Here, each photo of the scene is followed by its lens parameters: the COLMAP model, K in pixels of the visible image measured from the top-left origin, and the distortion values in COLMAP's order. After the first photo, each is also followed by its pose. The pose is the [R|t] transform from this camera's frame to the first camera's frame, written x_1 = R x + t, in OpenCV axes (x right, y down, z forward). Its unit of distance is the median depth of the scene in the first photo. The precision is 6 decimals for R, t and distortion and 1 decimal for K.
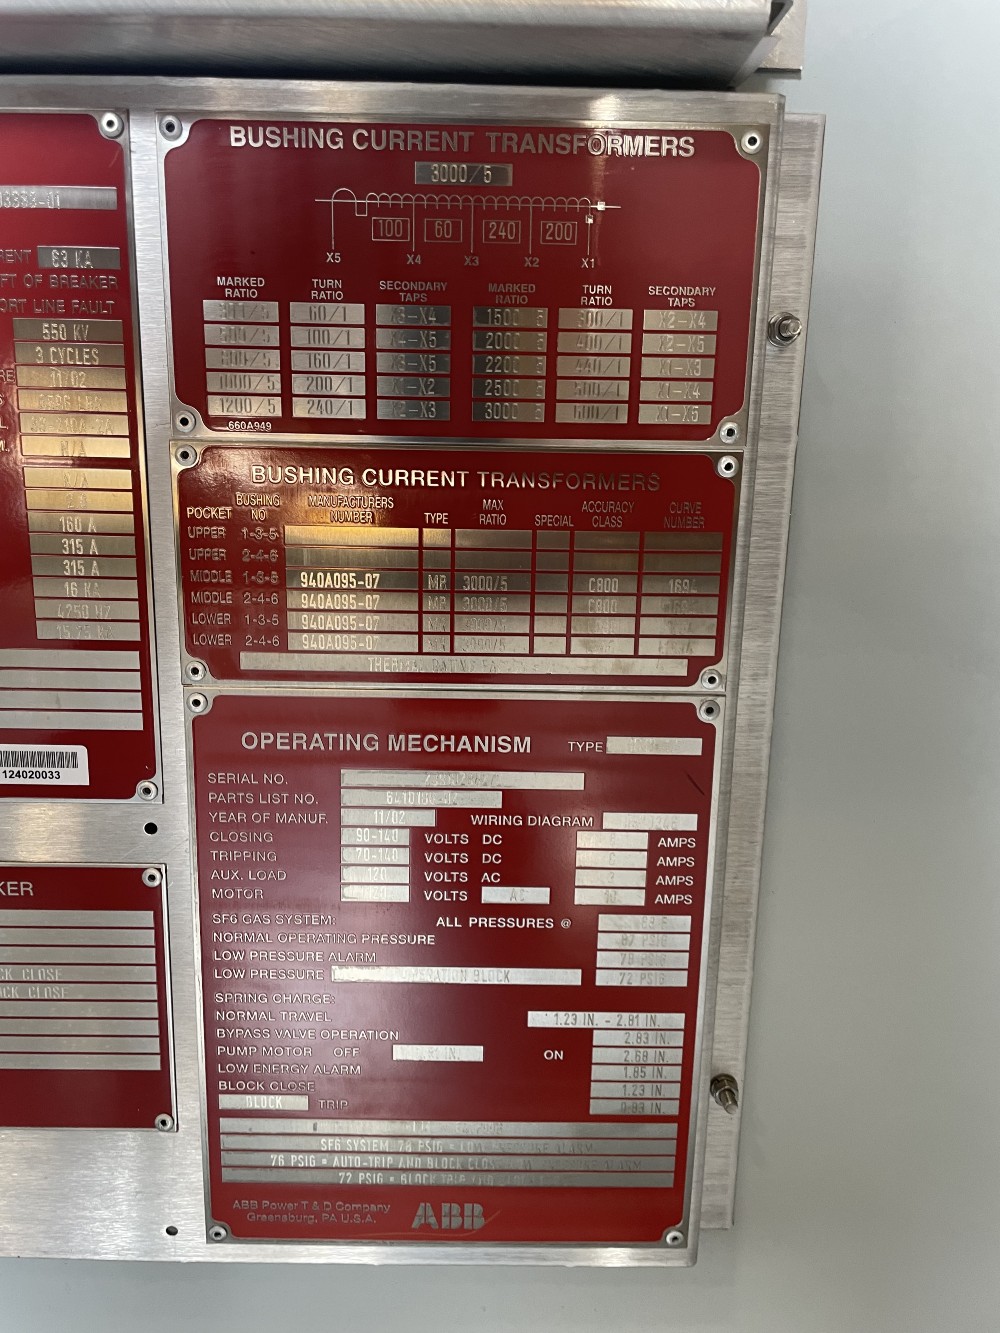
lens RADIAL K [[1262.3, 0, 498.9], [0, 1262.3, 639.4], [0, 0, 1]] dist [0.123281, -0.257729]
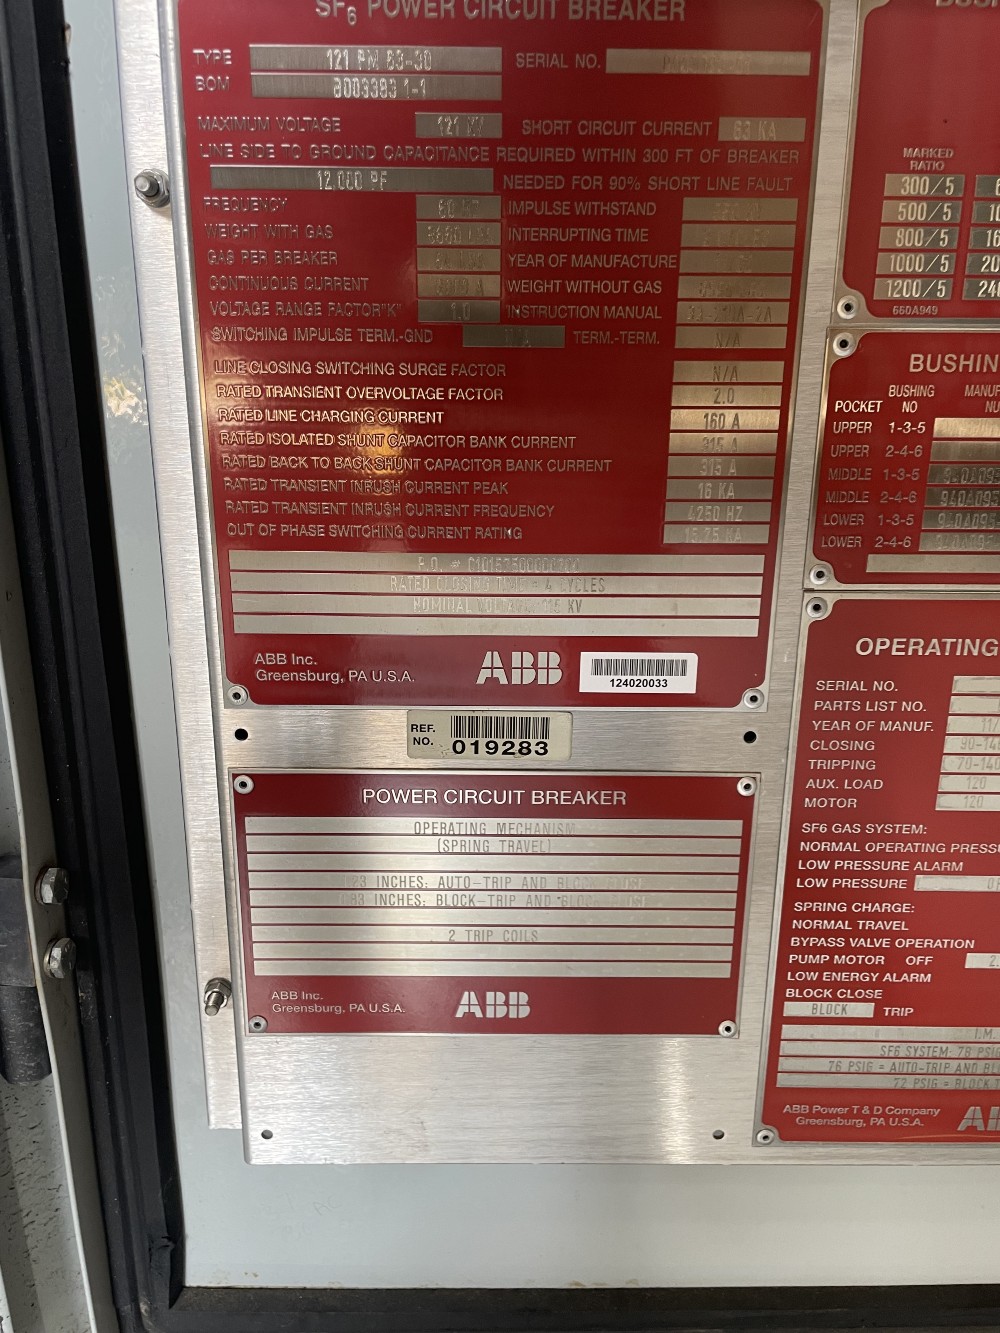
lens RADIAL K [[1324.7, 0, 500.0], [0, 1324.7, 666.5], [0, 0, 1]] dist [0.138089, -0.309704]
pose [[0.999944, -0.010410, -0.001718, -0.469126], [0.010528, 0.995160, 0.097707, -0.007028], [0.000692, -0.097720, 0.995214, -0.008433]]
